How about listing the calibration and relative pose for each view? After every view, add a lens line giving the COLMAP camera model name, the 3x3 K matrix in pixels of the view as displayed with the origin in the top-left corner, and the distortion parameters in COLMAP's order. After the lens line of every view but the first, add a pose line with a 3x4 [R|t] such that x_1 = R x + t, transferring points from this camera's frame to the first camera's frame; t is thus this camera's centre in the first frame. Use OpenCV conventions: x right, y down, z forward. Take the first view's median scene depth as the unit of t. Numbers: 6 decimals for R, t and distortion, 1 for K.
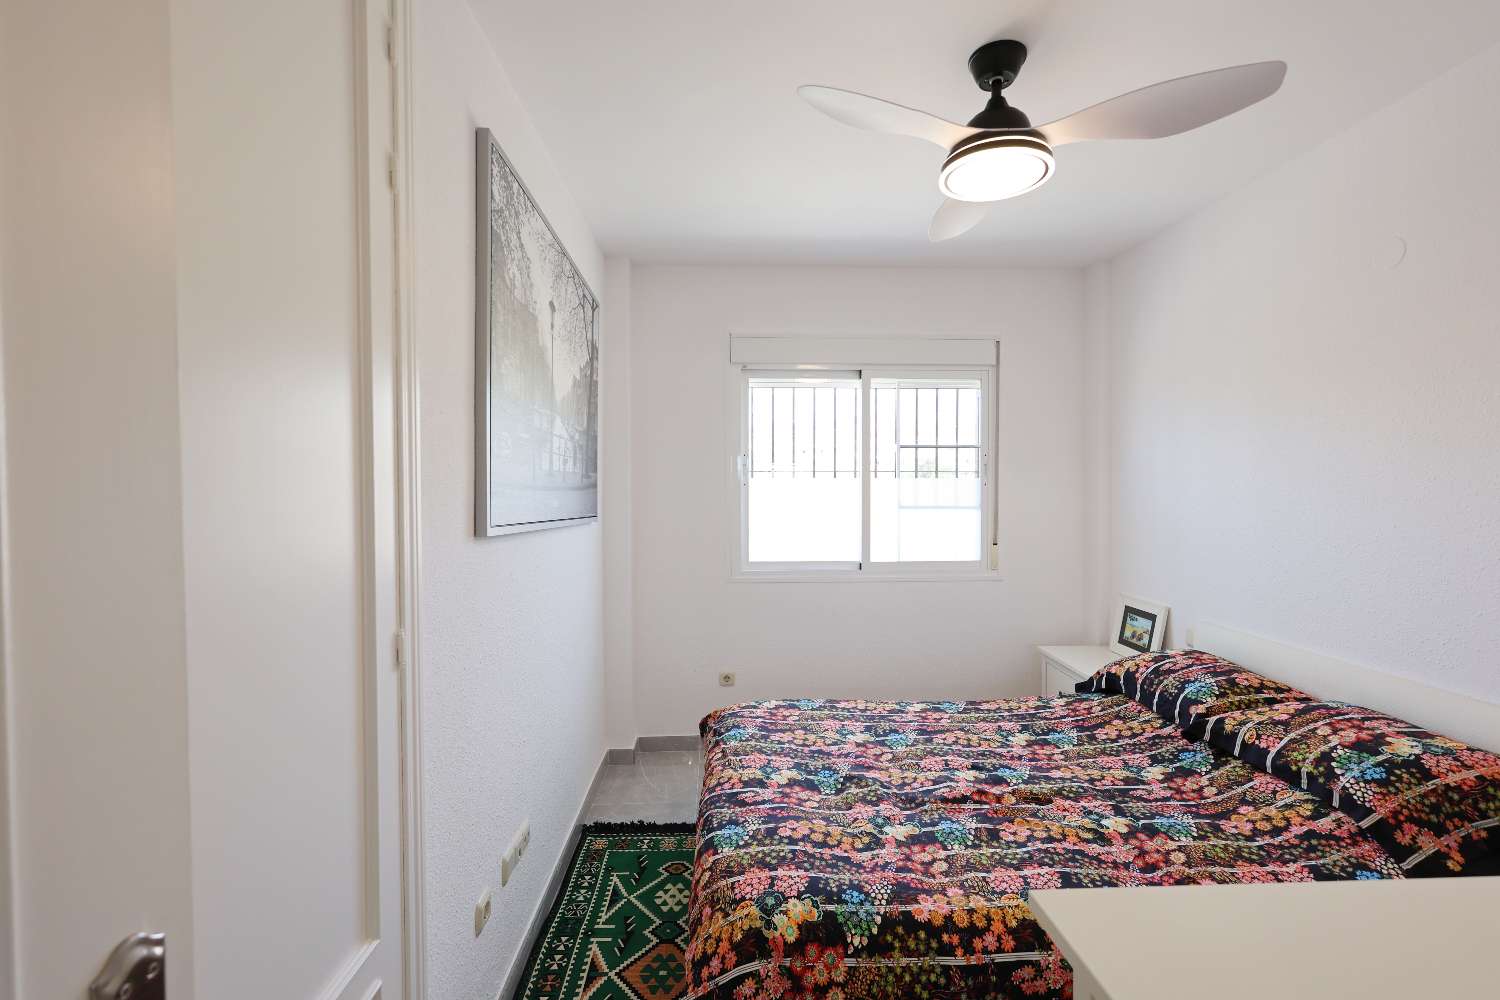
lens RADIAL K [[656.9, 0, 750.4], [0, 656.9, 491.2], [0, 0, 1]] dist [0.014468, -0.000298]
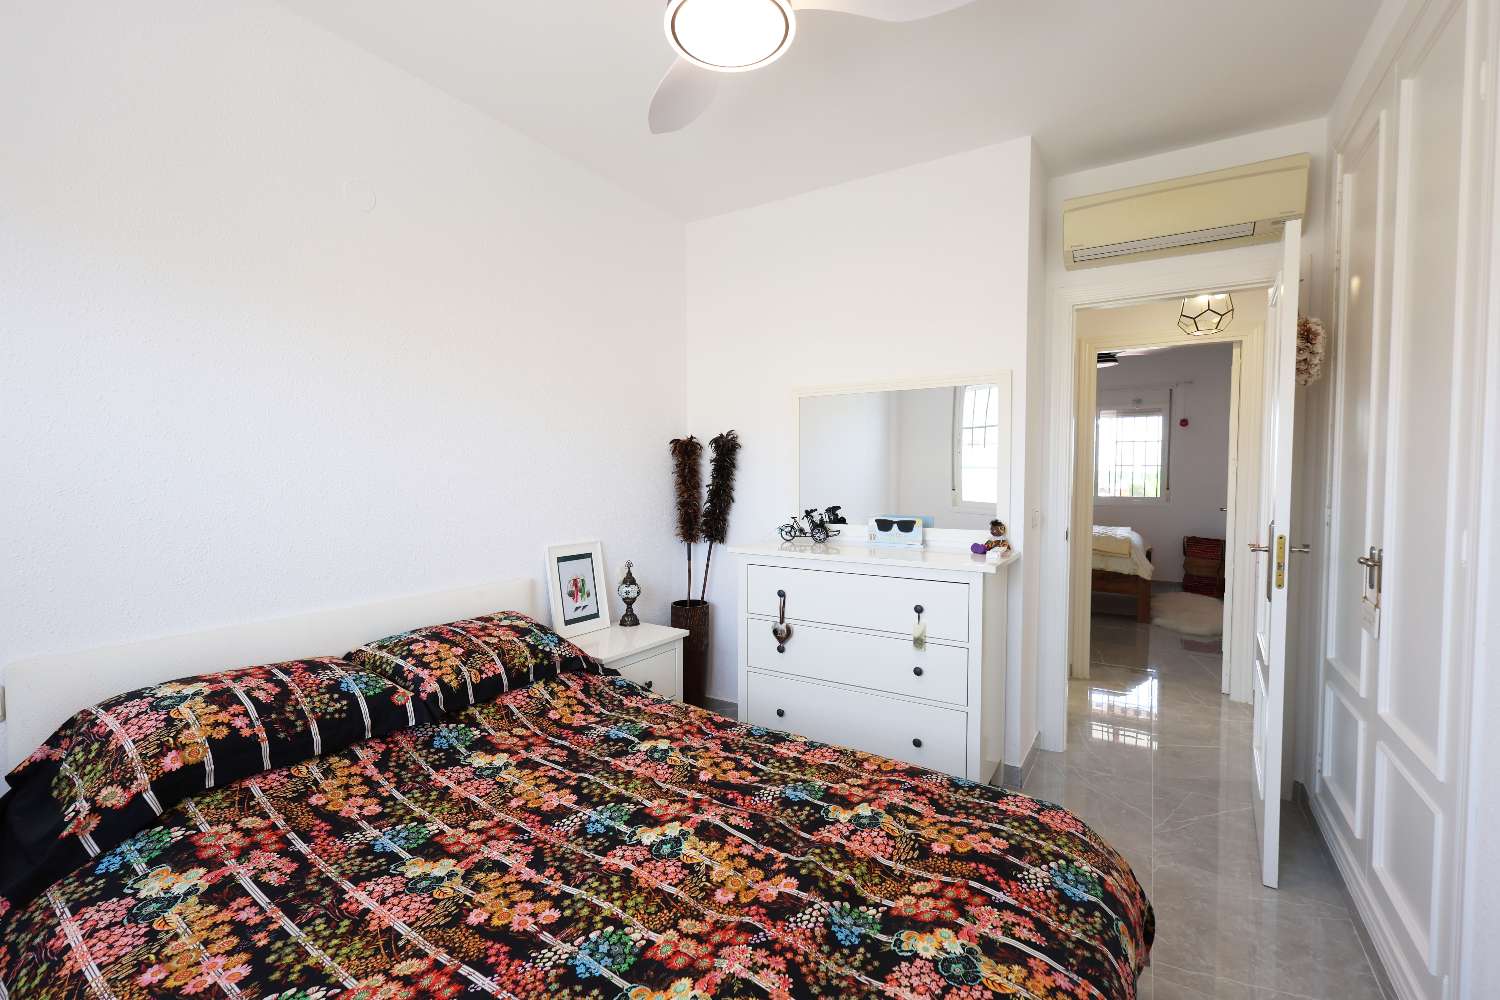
lens RADIAL K [[656.9, 0, 750.4], [0, 656.9, 491.2], [0, 0, 1]] dist [0.014468, -0.000298]
pose [[-0.828566, -0.020770, 0.559506, -0.113970], [-0.001784, 0.999405, 0.034457, 0.064167], [-0.559889, 0.027552, -0.828110, 1.540785]]
